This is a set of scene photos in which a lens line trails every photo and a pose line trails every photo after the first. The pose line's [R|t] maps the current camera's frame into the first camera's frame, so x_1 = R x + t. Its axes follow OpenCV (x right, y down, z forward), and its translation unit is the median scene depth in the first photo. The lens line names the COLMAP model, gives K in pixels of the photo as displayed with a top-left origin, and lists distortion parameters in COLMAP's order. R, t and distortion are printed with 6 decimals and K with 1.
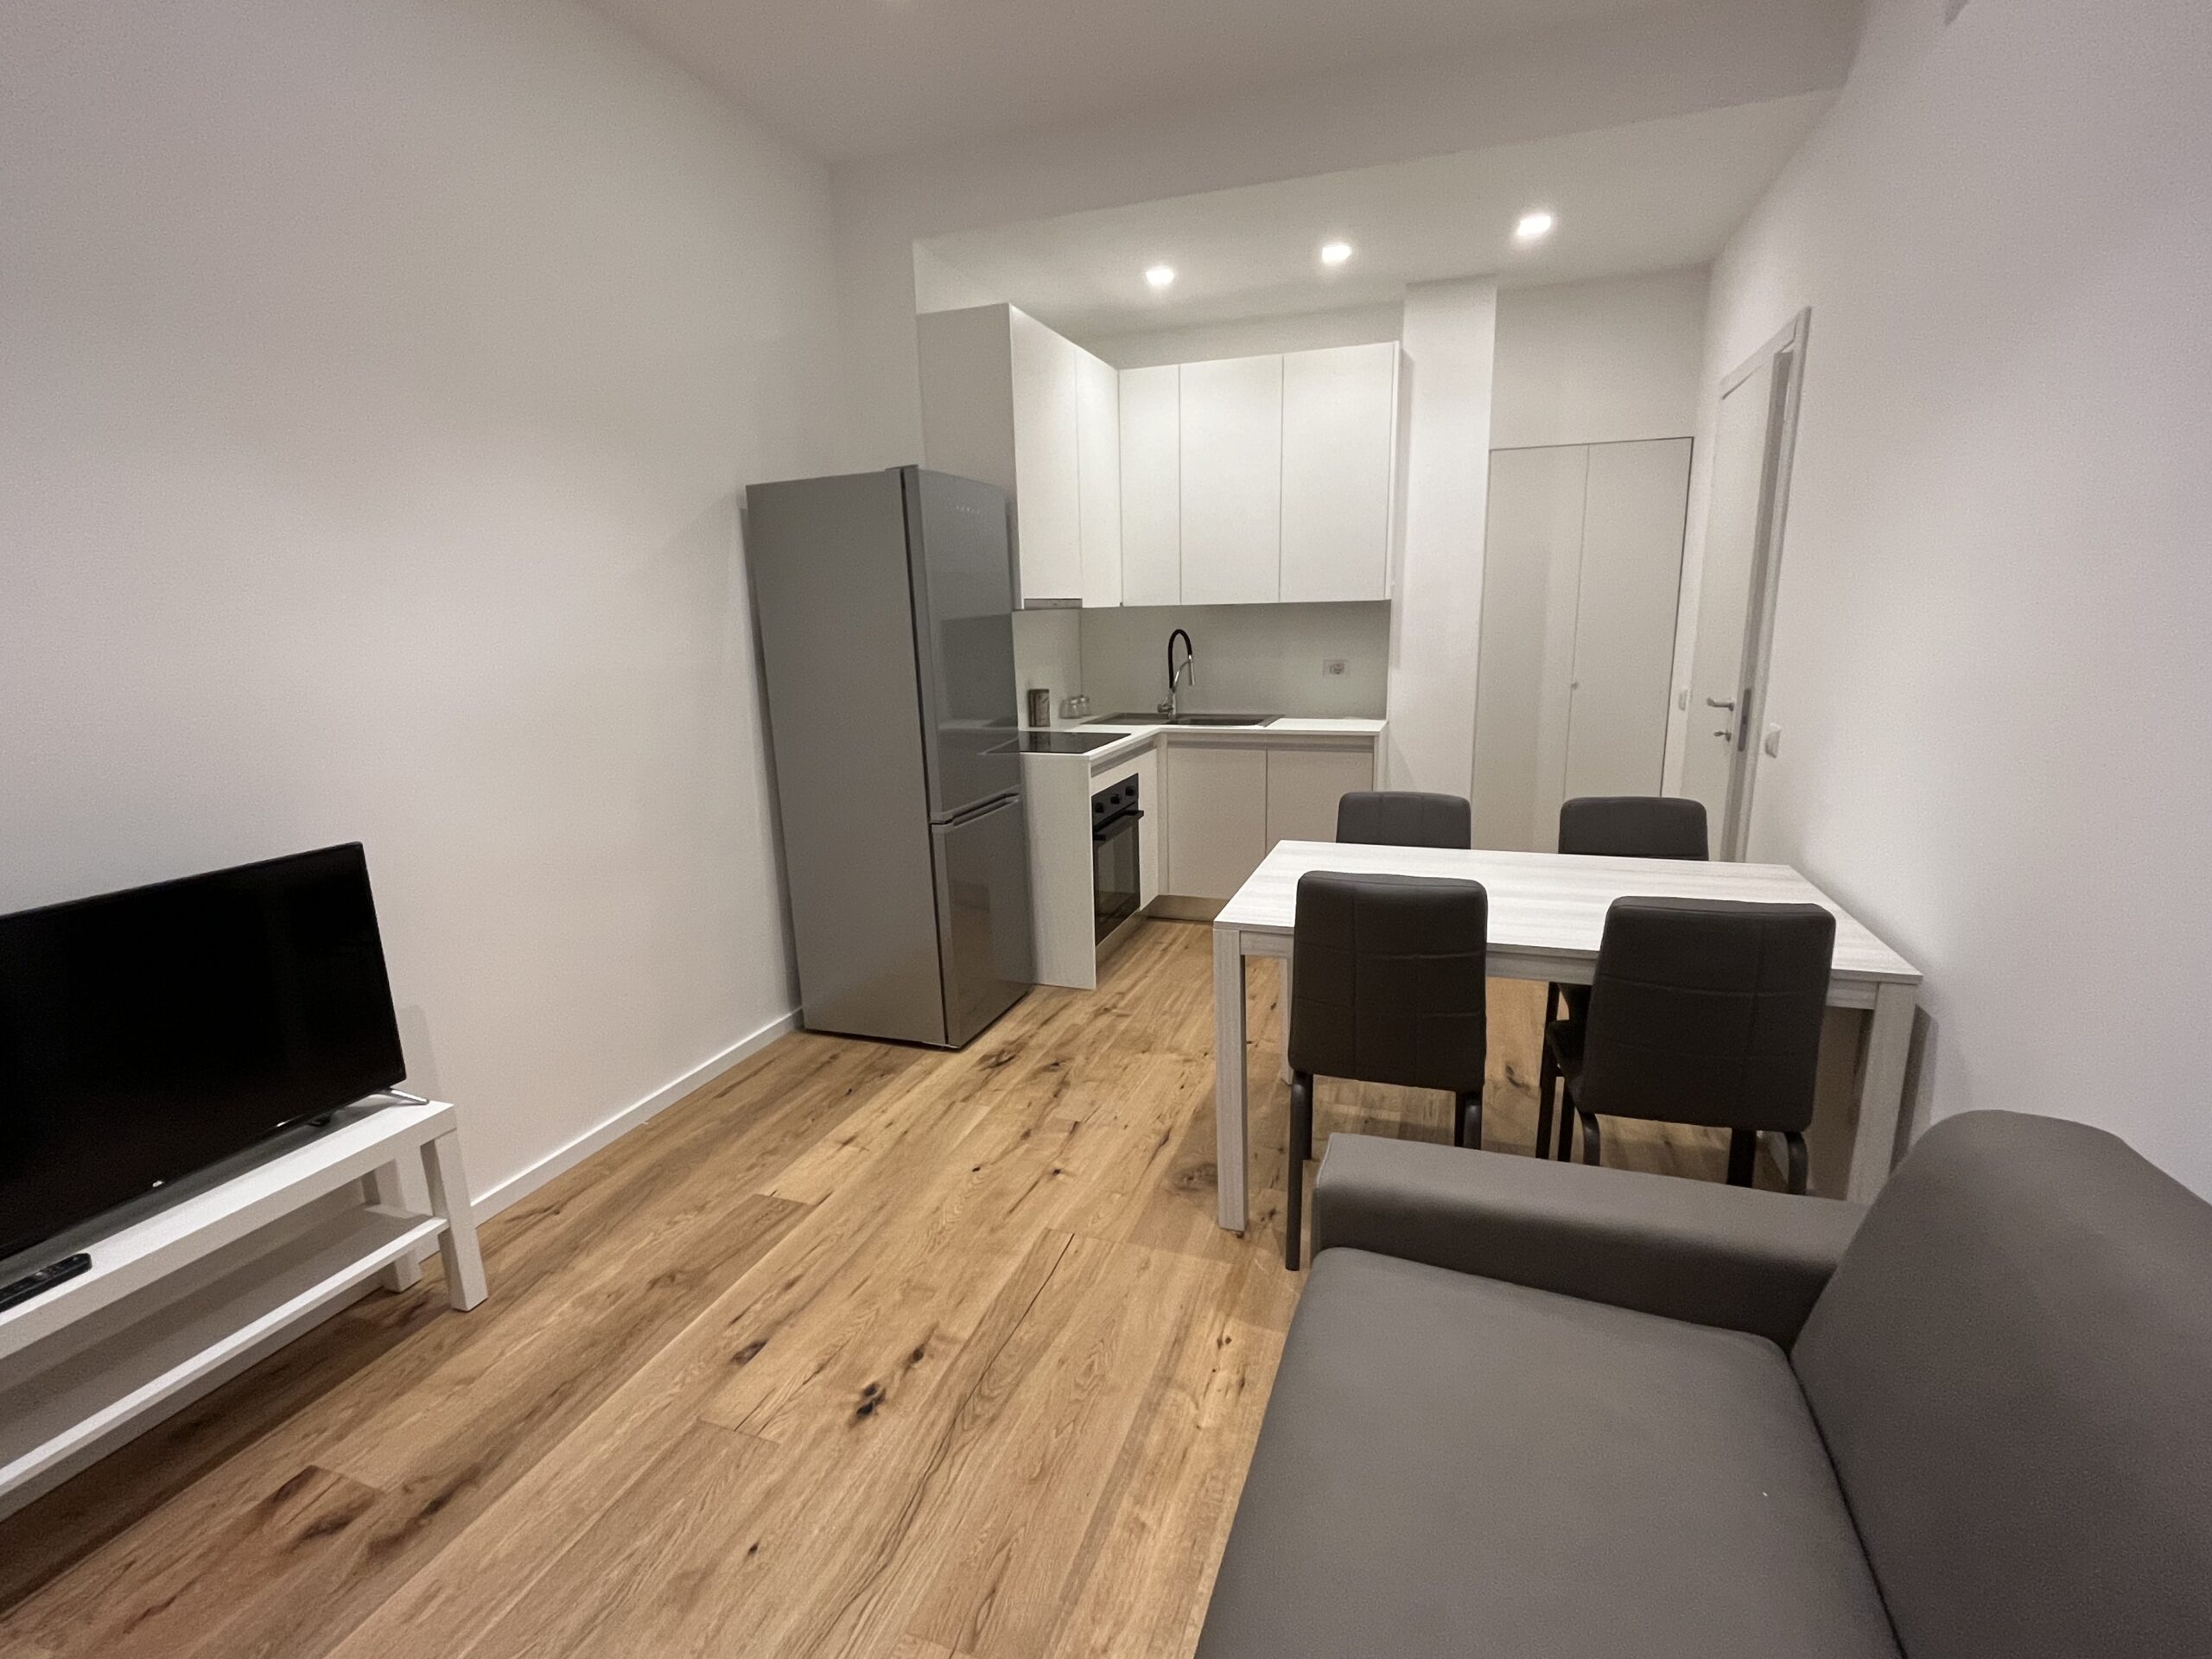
lens RADIAL K [[1017.4, 0, 1104.7], [0, 1017.4, 825.8], [0, 0, 1]] dist [-0.003207, -0.000708]
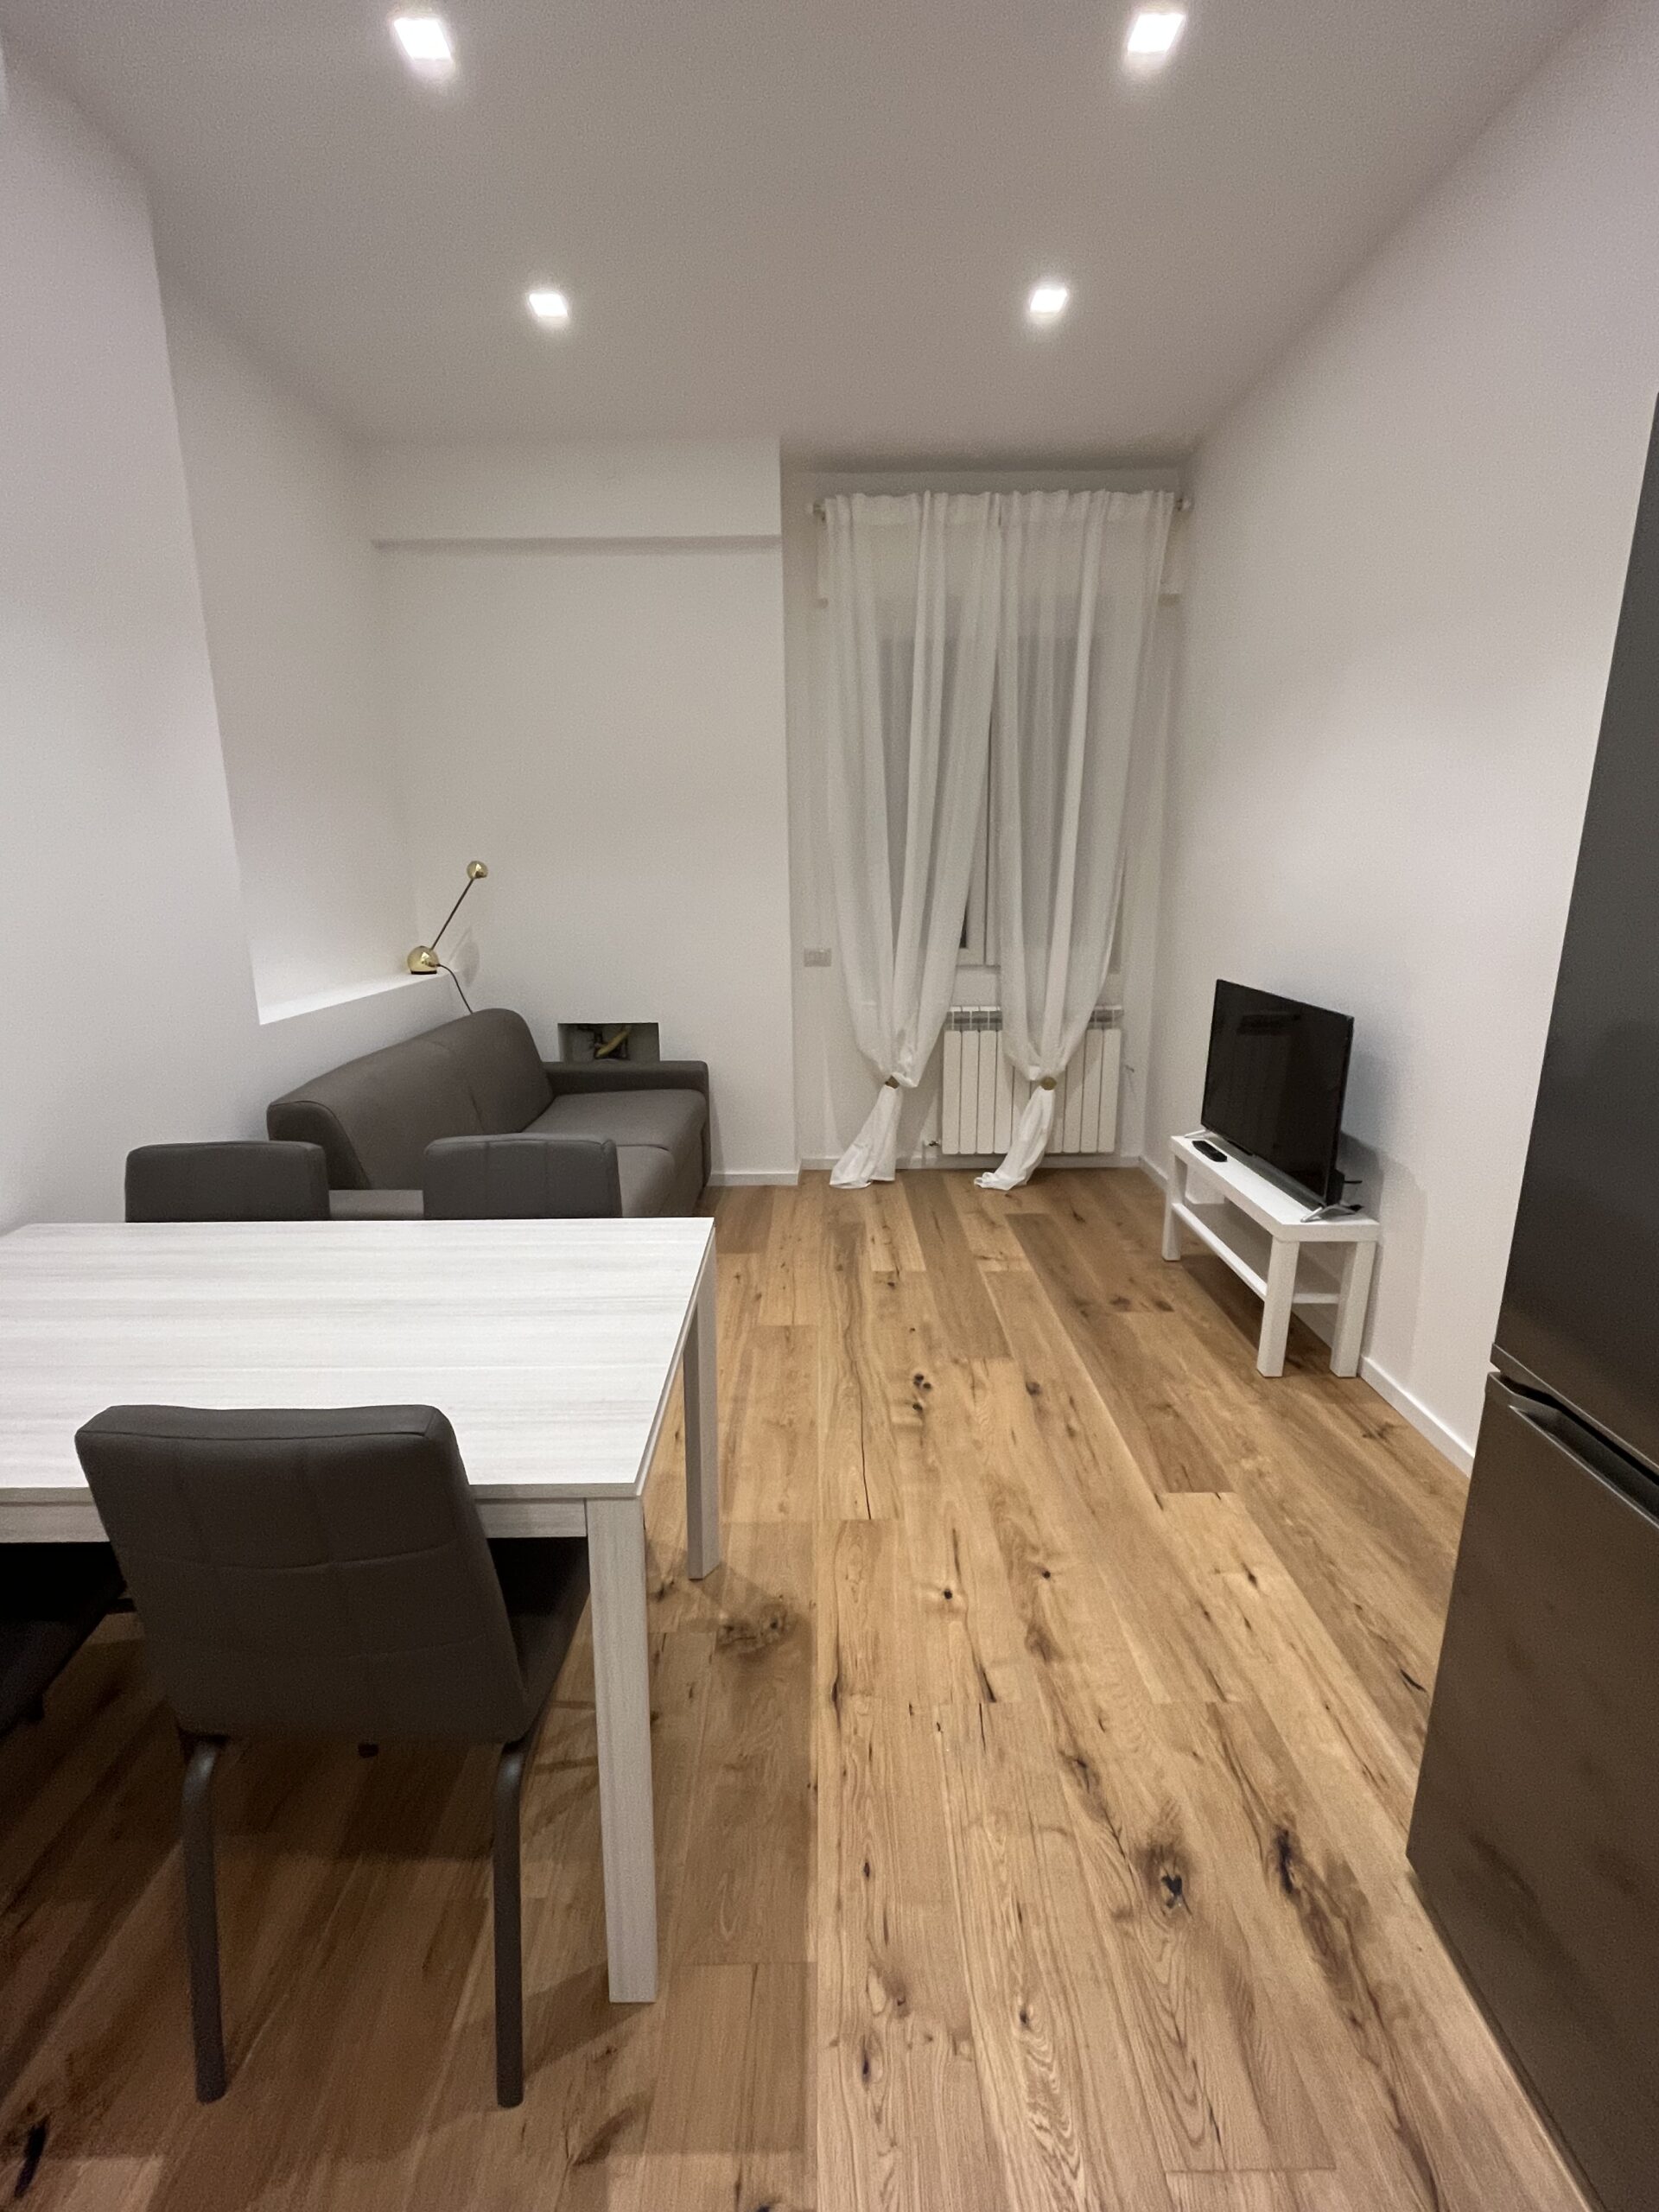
lens RADIAL K [[1017.4, 0, 823.8], [0, 1017.4, 1107.4], [0, 0, 1]] dist [-0.003207, -0.000708]
pose [[-0.941138, 0.108485, -0.320141, 0.194504], [-0.038512, 0.906518, 0.420407, -0.242438], [0.335821, 0.407990, -0.848980, 1.175067]]
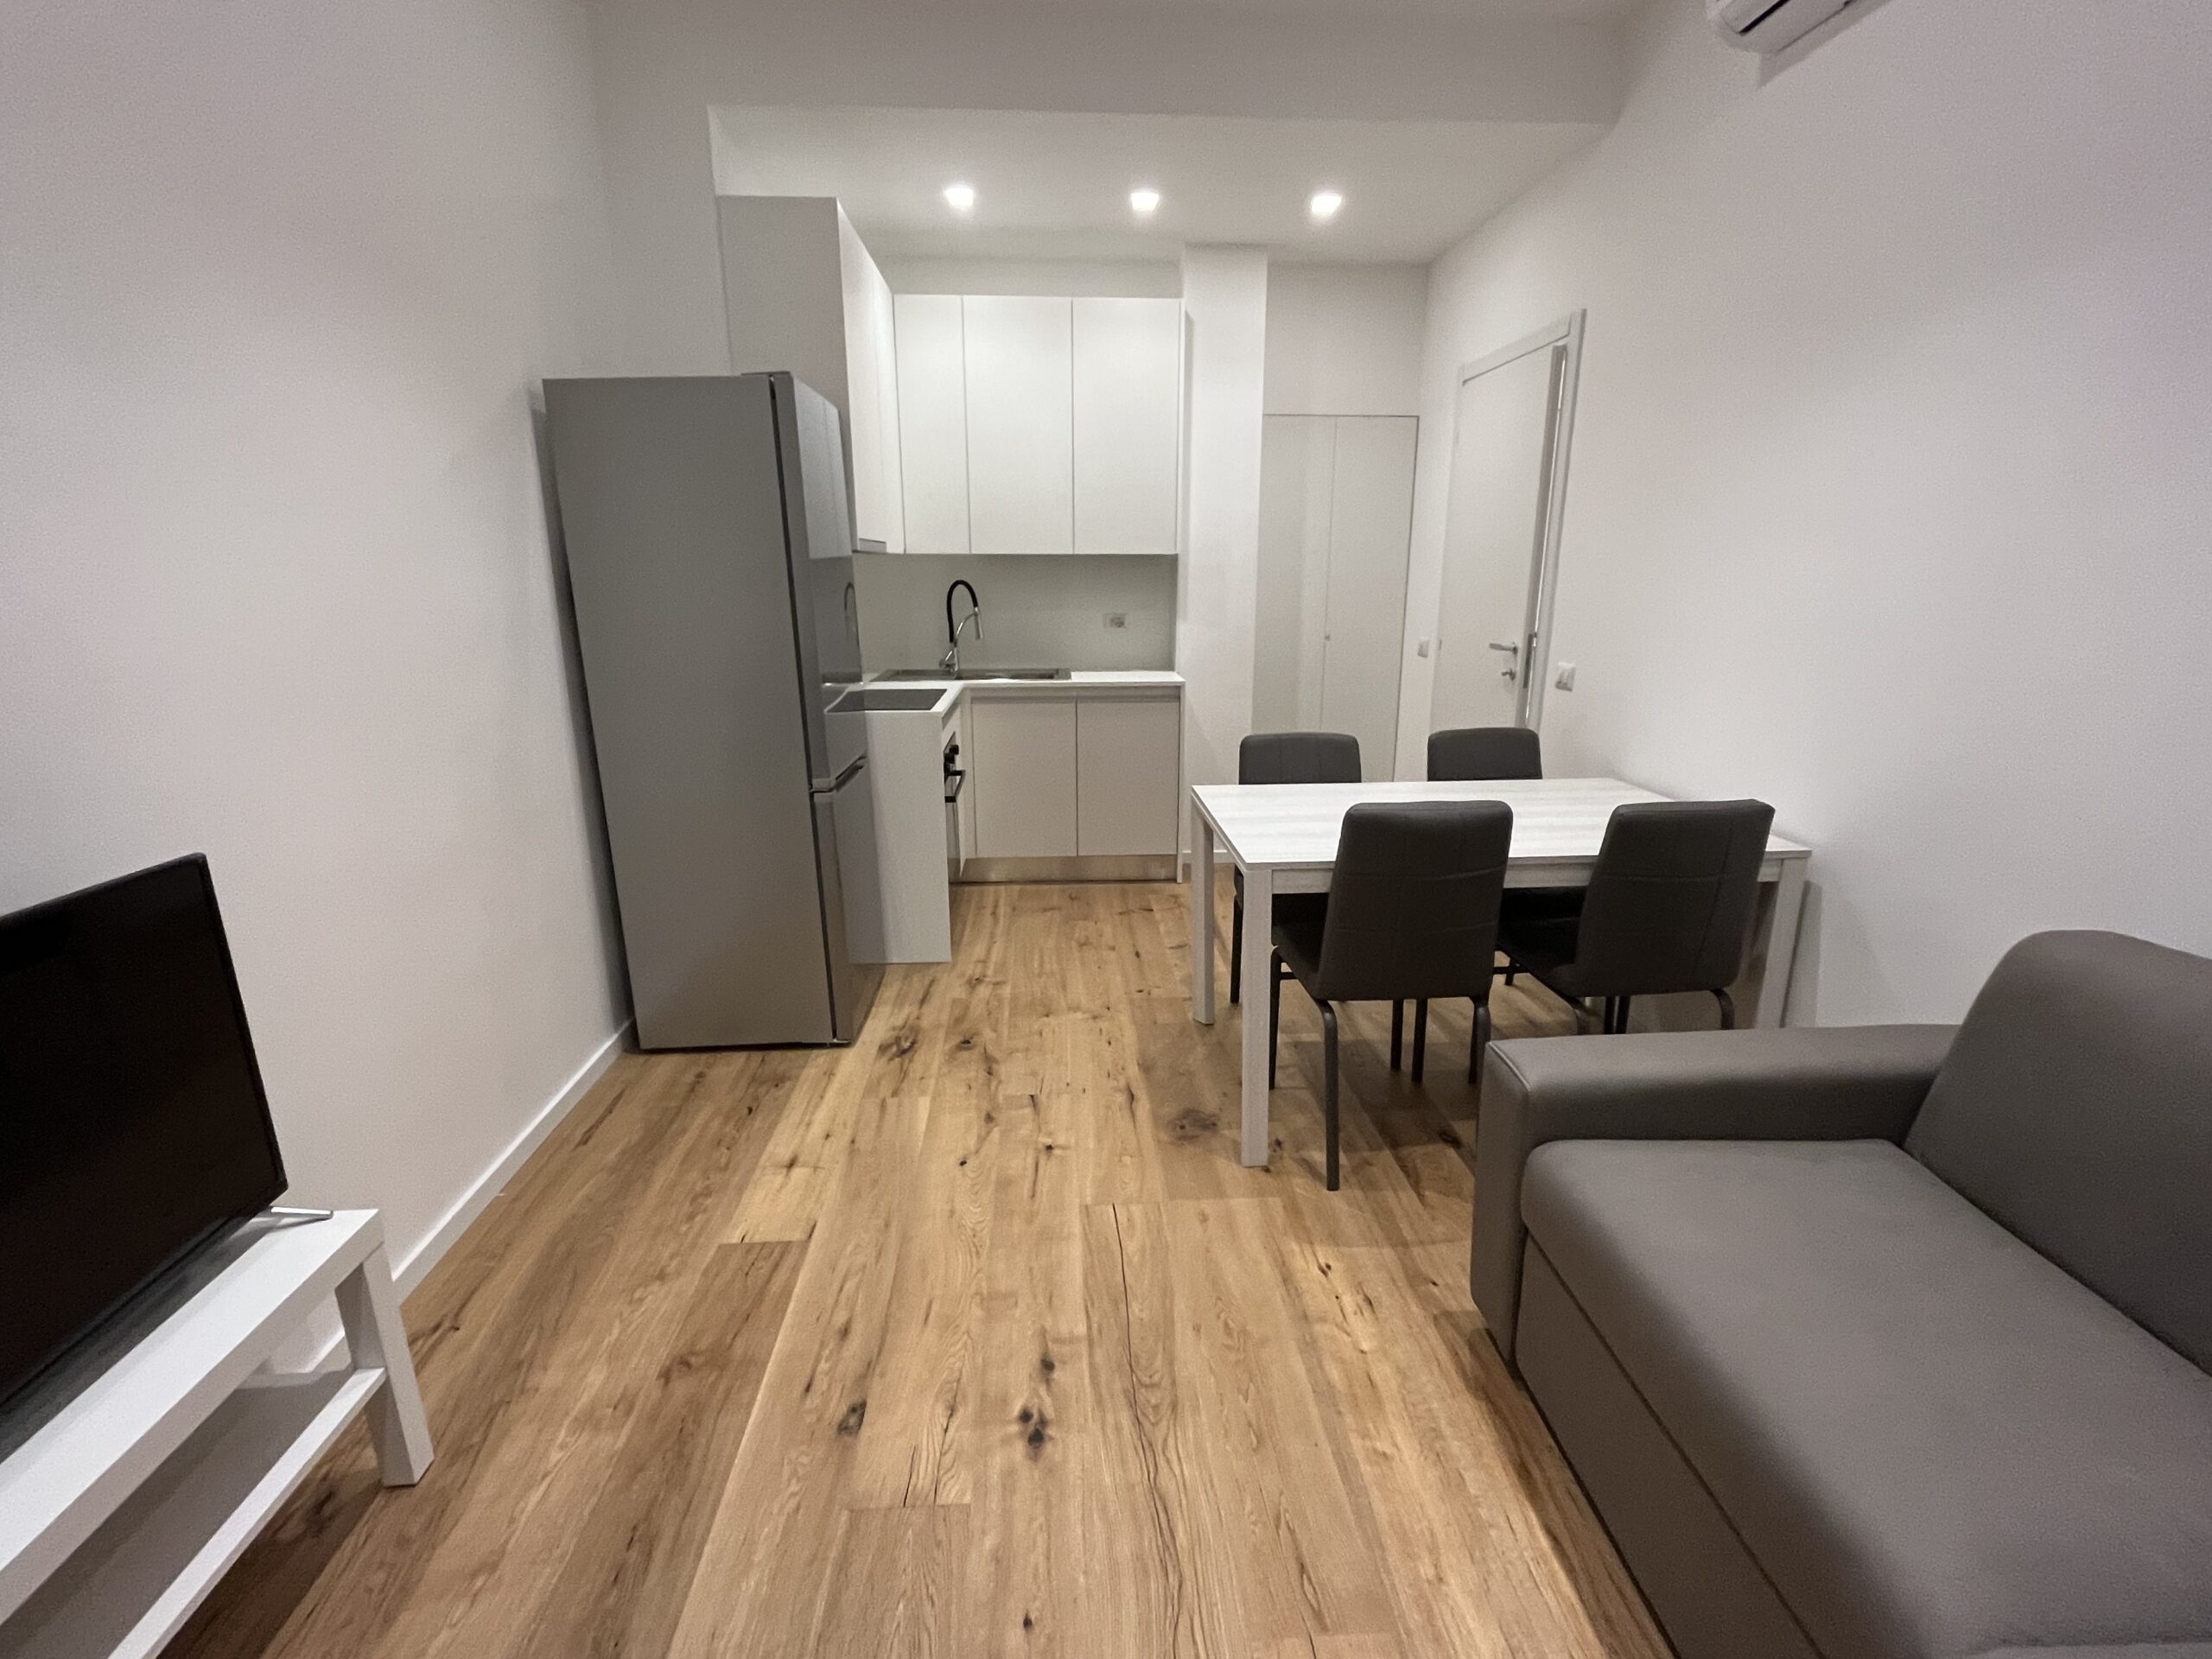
lens RADIAL K [[1017.4, 0, 1109.1], [0, 1017.4, 825.8], [0, 0, 1]] dist [-0.003207, -0.000708]
pose [[0.919825, -0.074783, 0.385135, -0.270309], [0.062044, 0.997040, 0.045417, 0.002663], [-0.387391, -0.017880, 0.921742, 0.093060]]
